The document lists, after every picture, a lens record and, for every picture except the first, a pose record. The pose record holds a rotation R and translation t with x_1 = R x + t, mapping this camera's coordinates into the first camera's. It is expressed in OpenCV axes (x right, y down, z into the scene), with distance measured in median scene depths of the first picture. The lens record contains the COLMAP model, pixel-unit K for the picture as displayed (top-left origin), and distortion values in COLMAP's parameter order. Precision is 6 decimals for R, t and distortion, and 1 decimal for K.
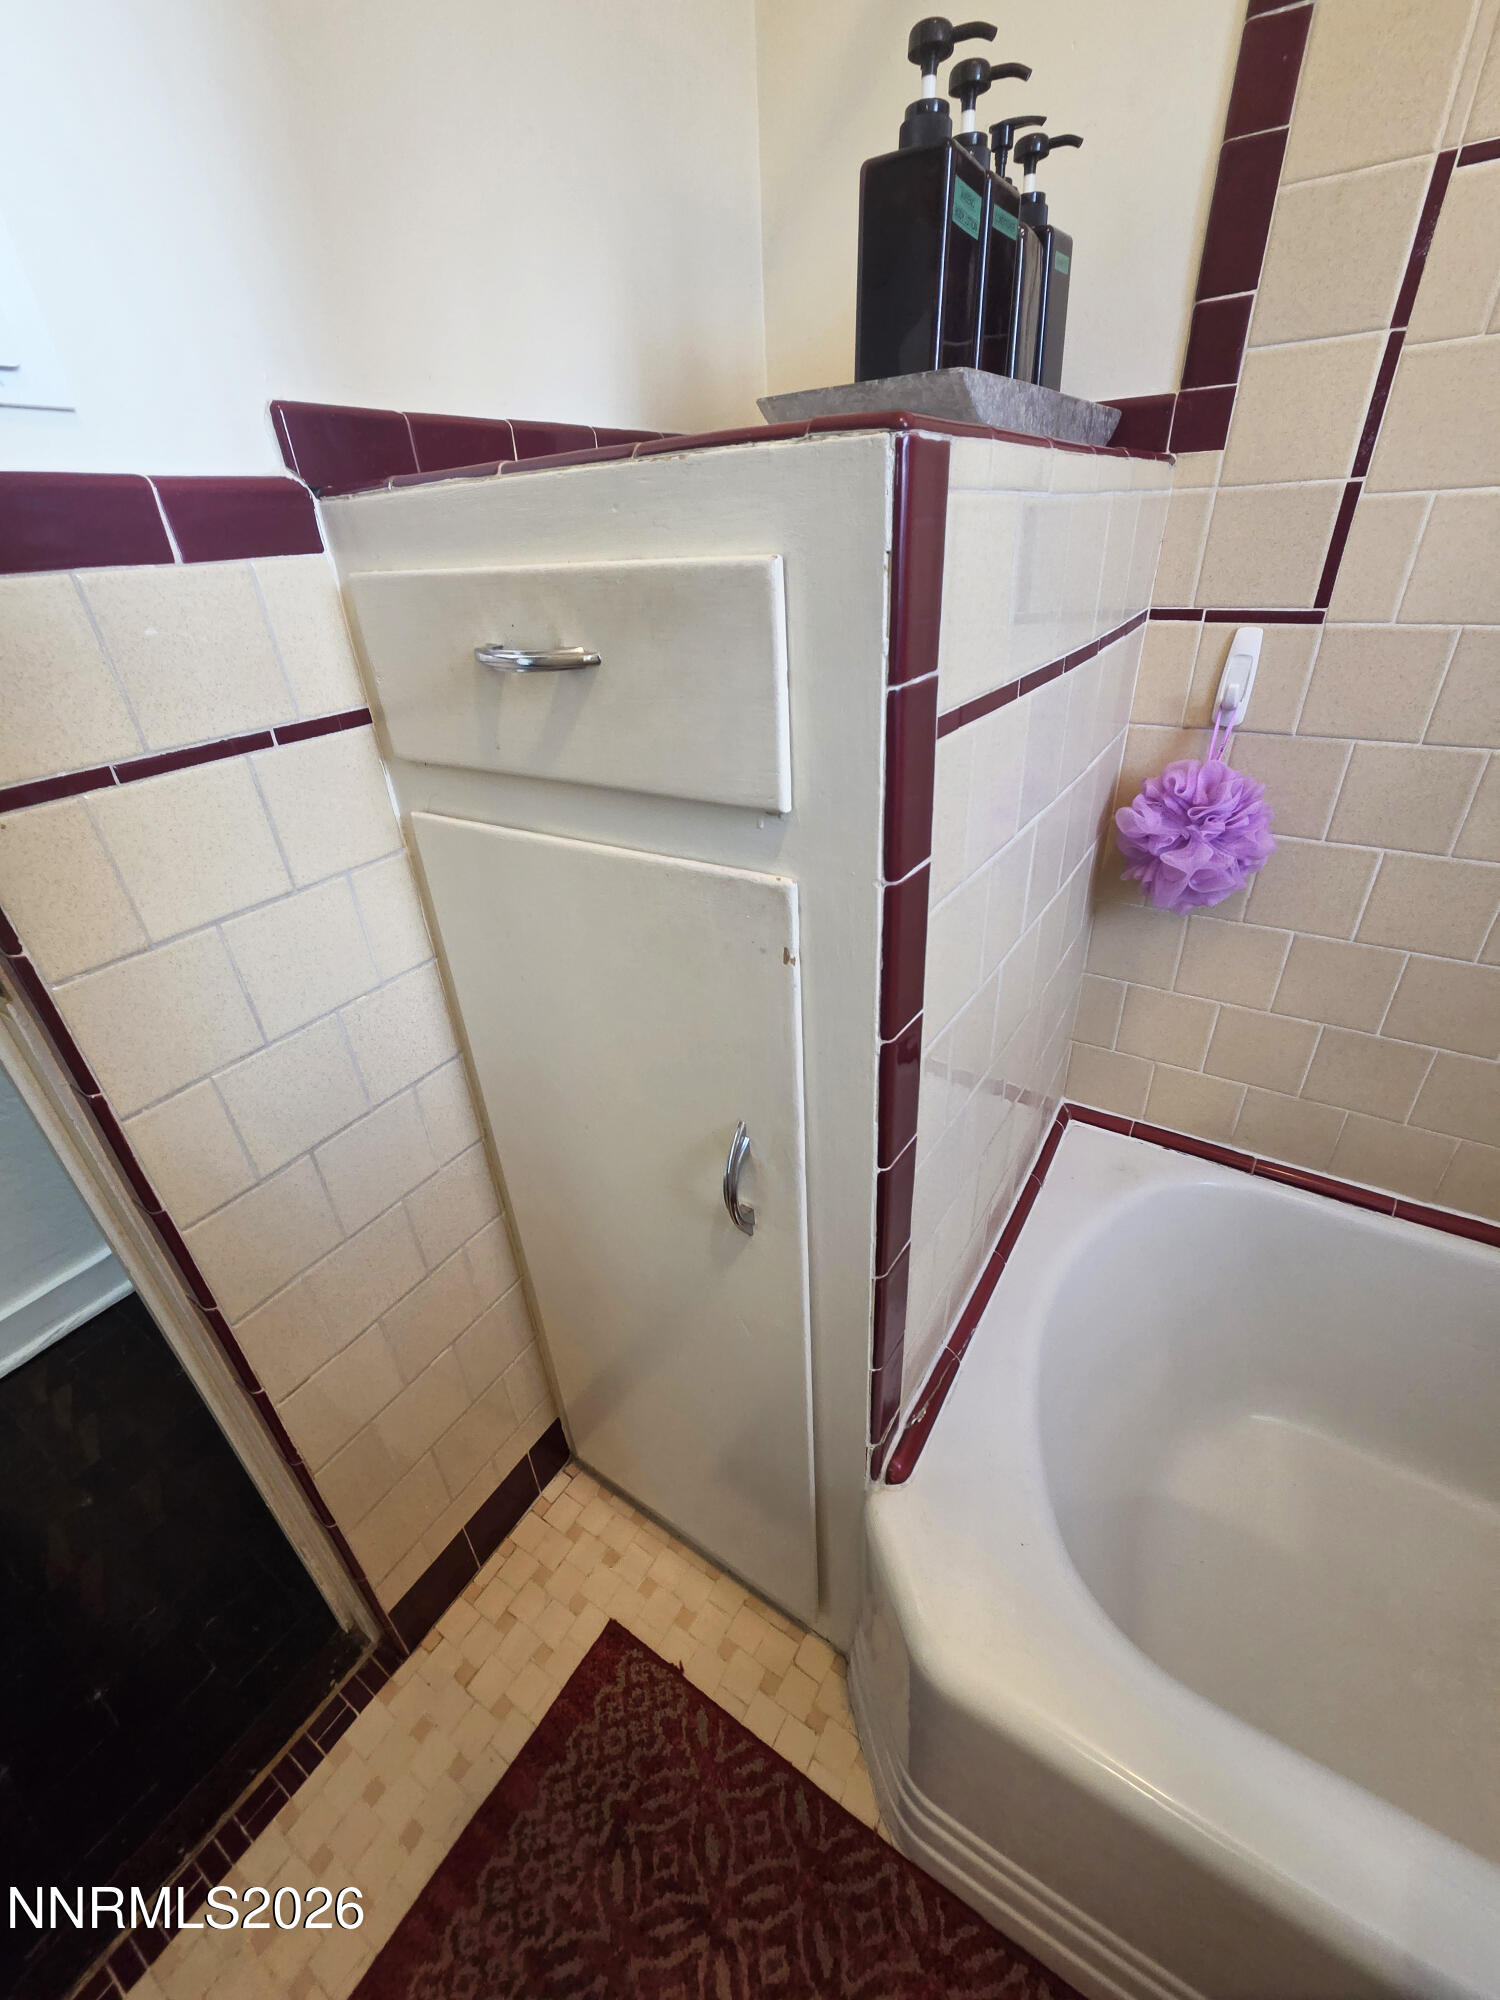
lens RADIAL K [[821.3, 0, 757.8], [0, 821.3, 993.8], [0, 0, 1]] dist [-0.003501, 0.000508]
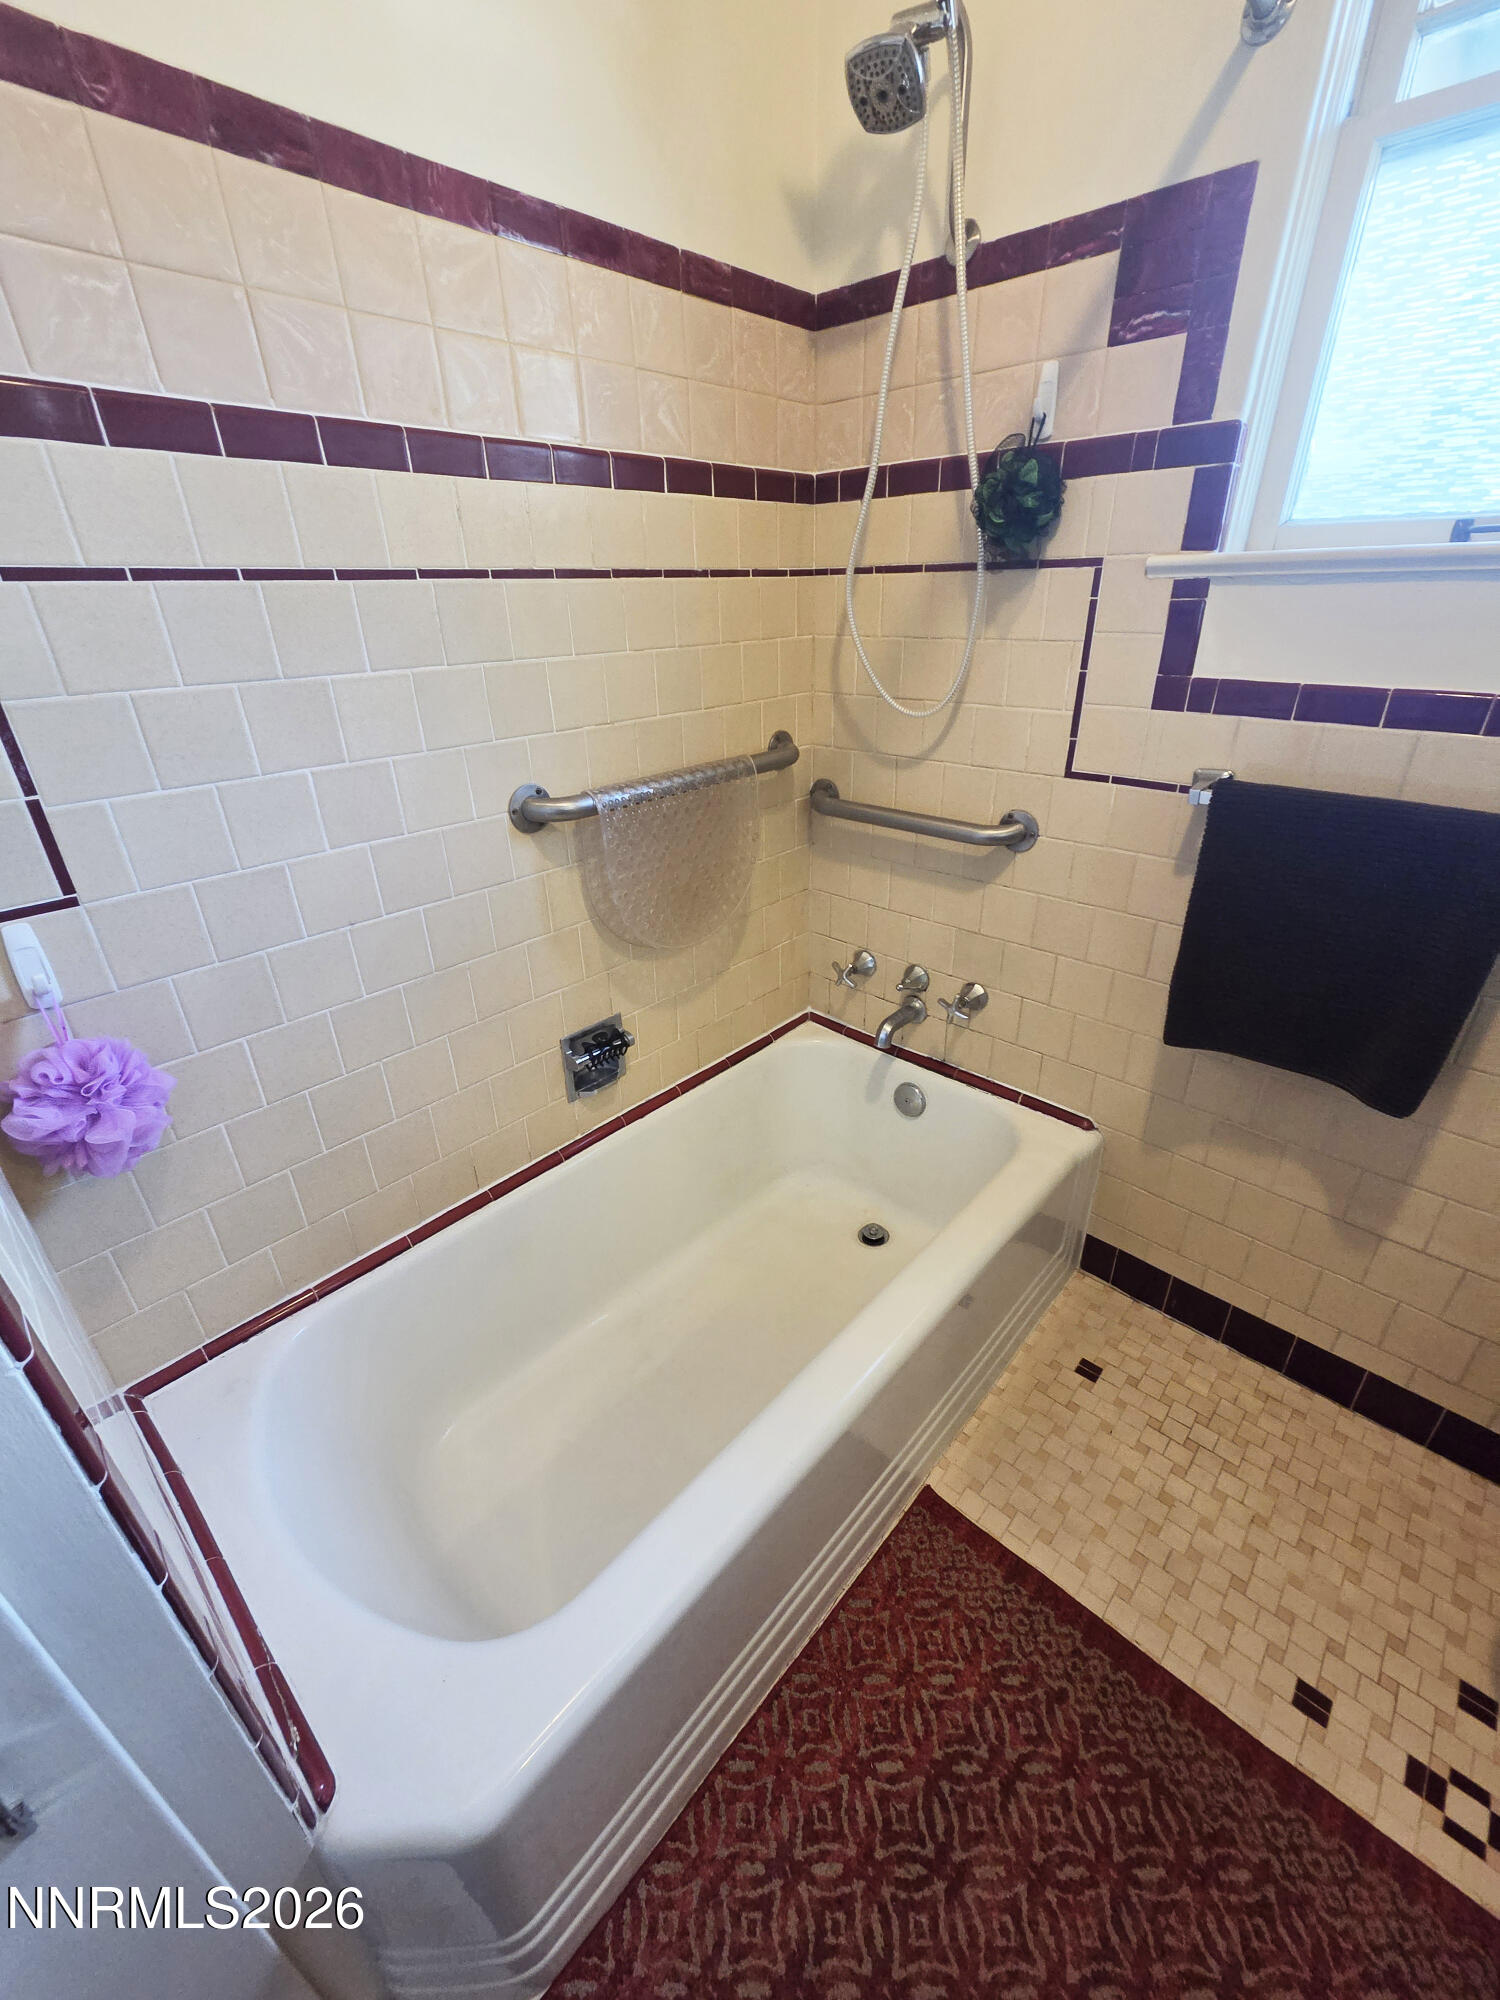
lens RADIAL K [[821.3, 0, 731.3], [0, 821.3, 1010.1], [0, 0, 1]] dist [-0.003501, 0.000508]
pose [[0.193625, -0.406625, 0.892841, -0.203653], [0.506521, 0.820824, 0.263980, -0.167957], [-0.840206, 0.401129, 0.364896, -0.113311]]
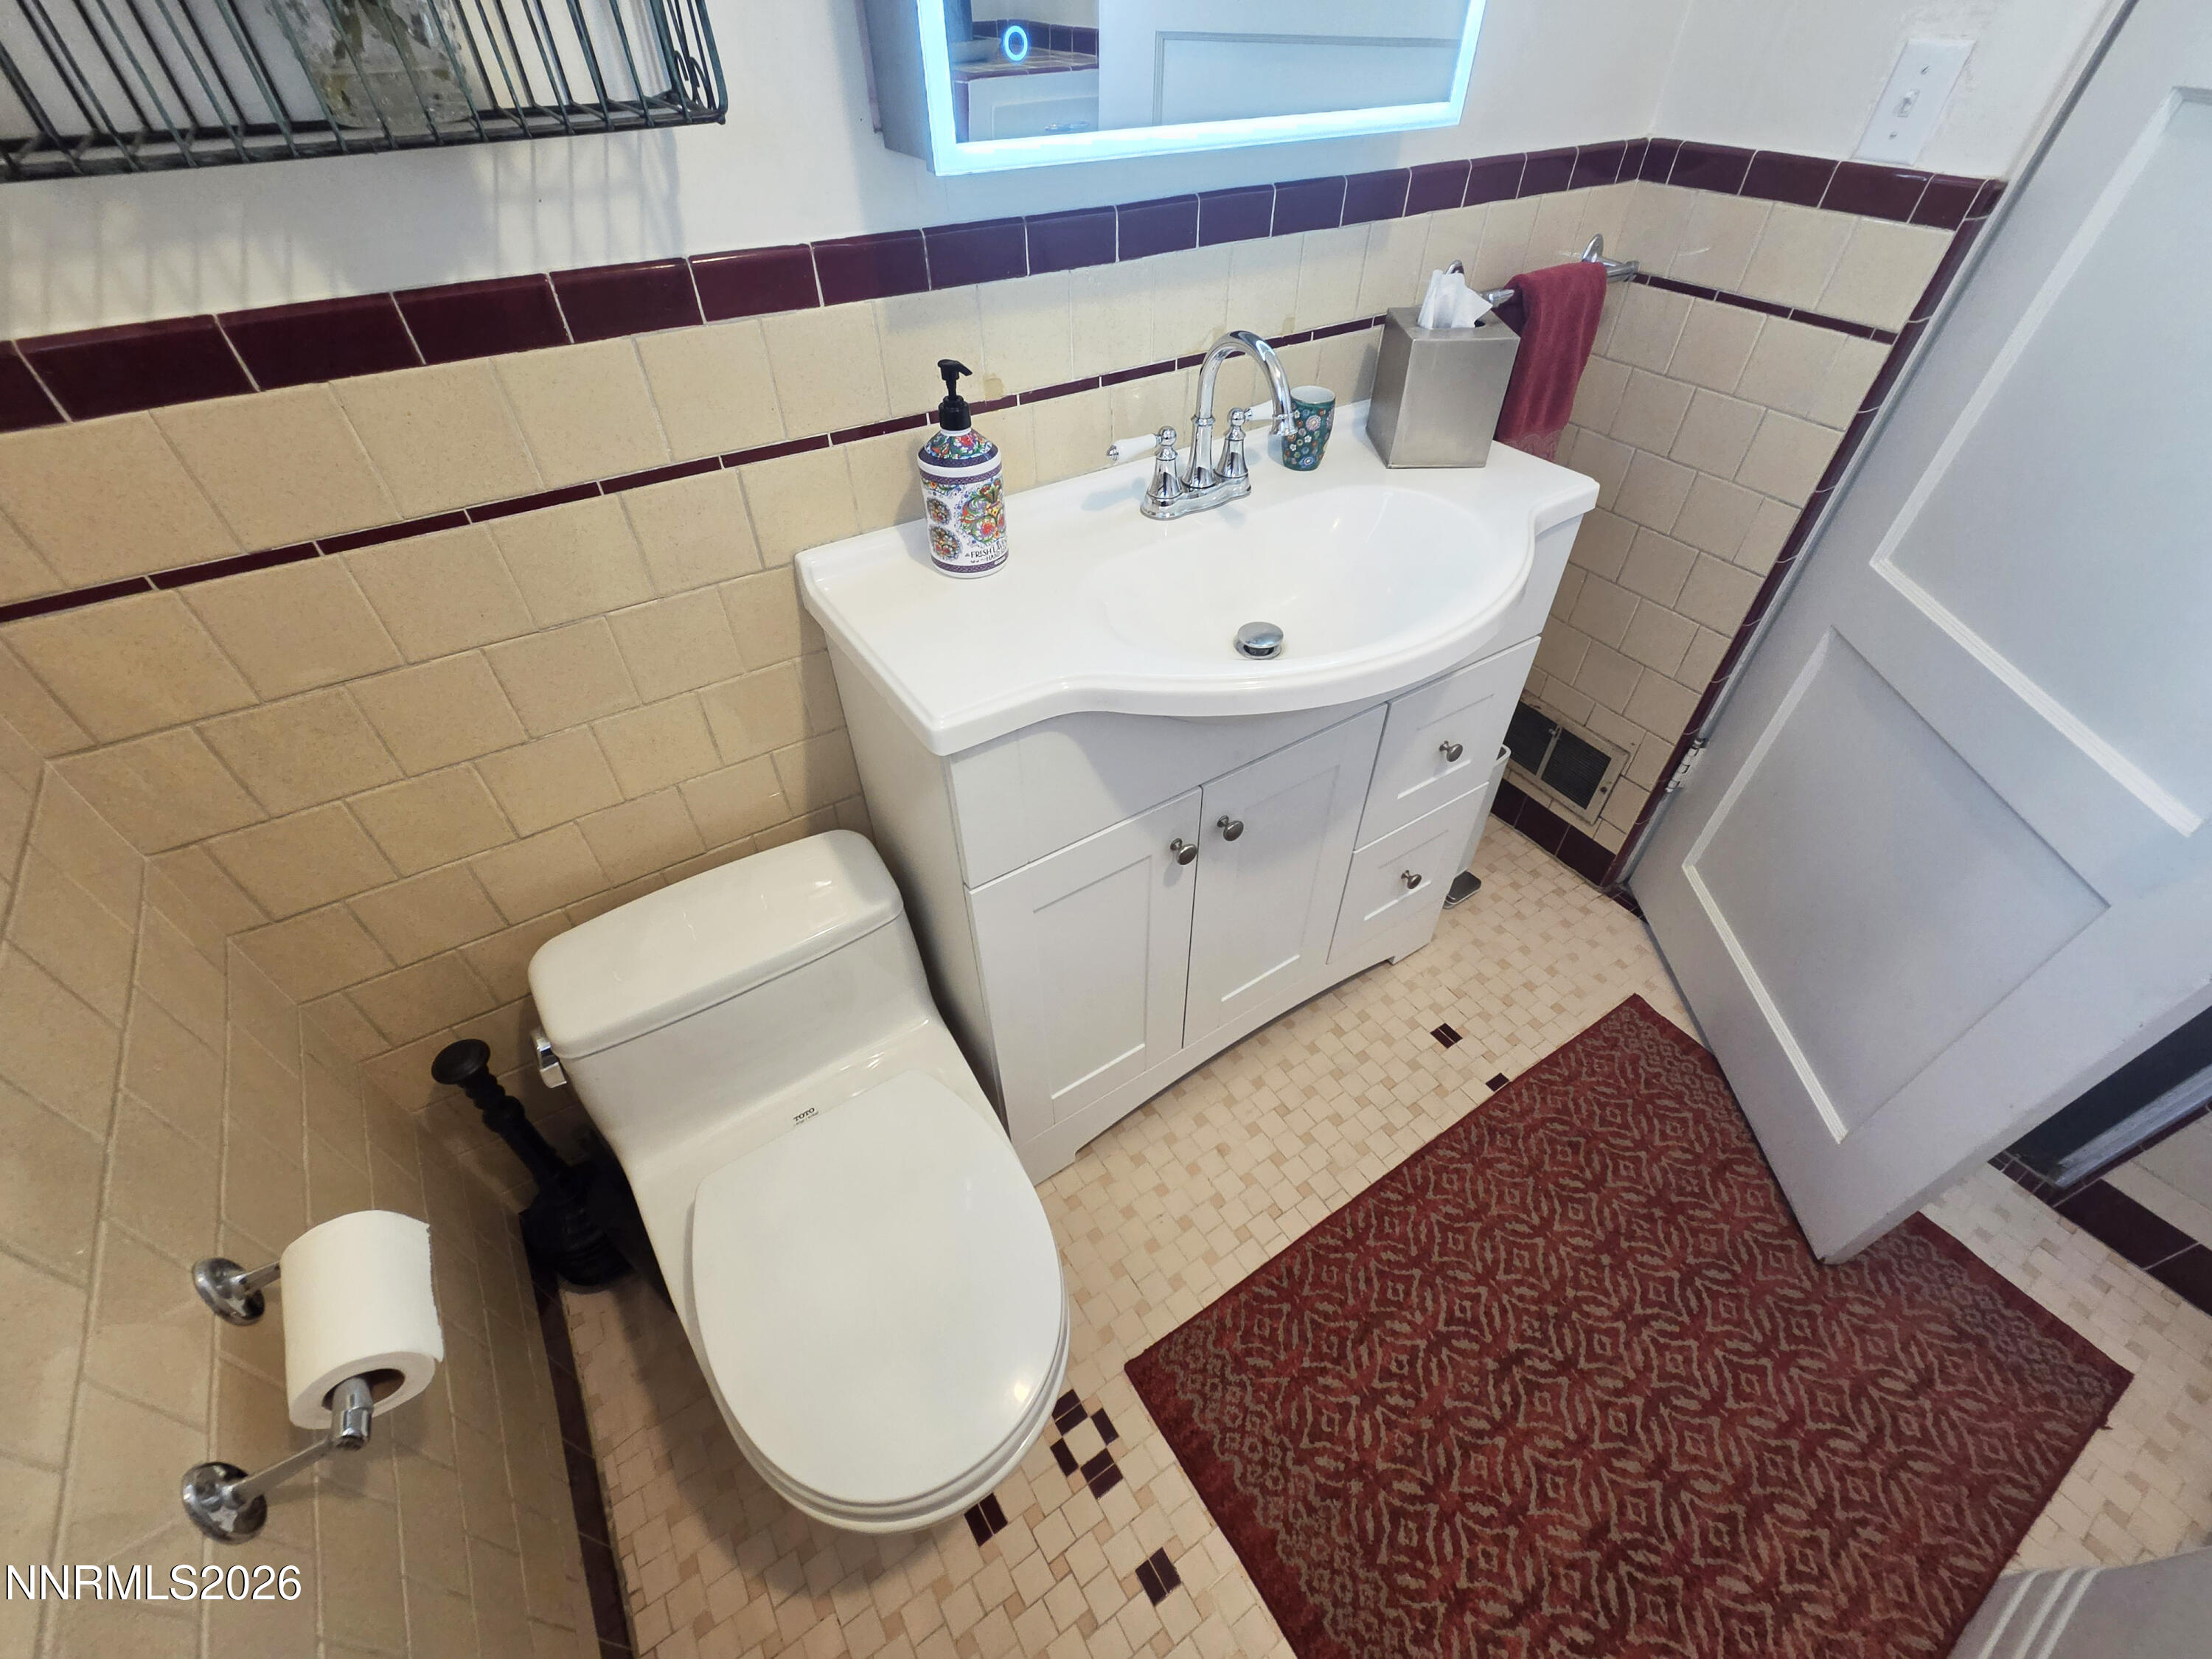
lens RADIAL K [[908.4, 0, 1106.2], [0, 908.4, 830.2], [0, 0, 1]] dist [-0.003501, 0.000508]
pose [[-0.417314, 0.663401, -0.621086, 0.750934], [-0.428677, 0.458921, 0.778221, 0.081537], [0.801302, 0.591008, 0.092870, -0.732446]]
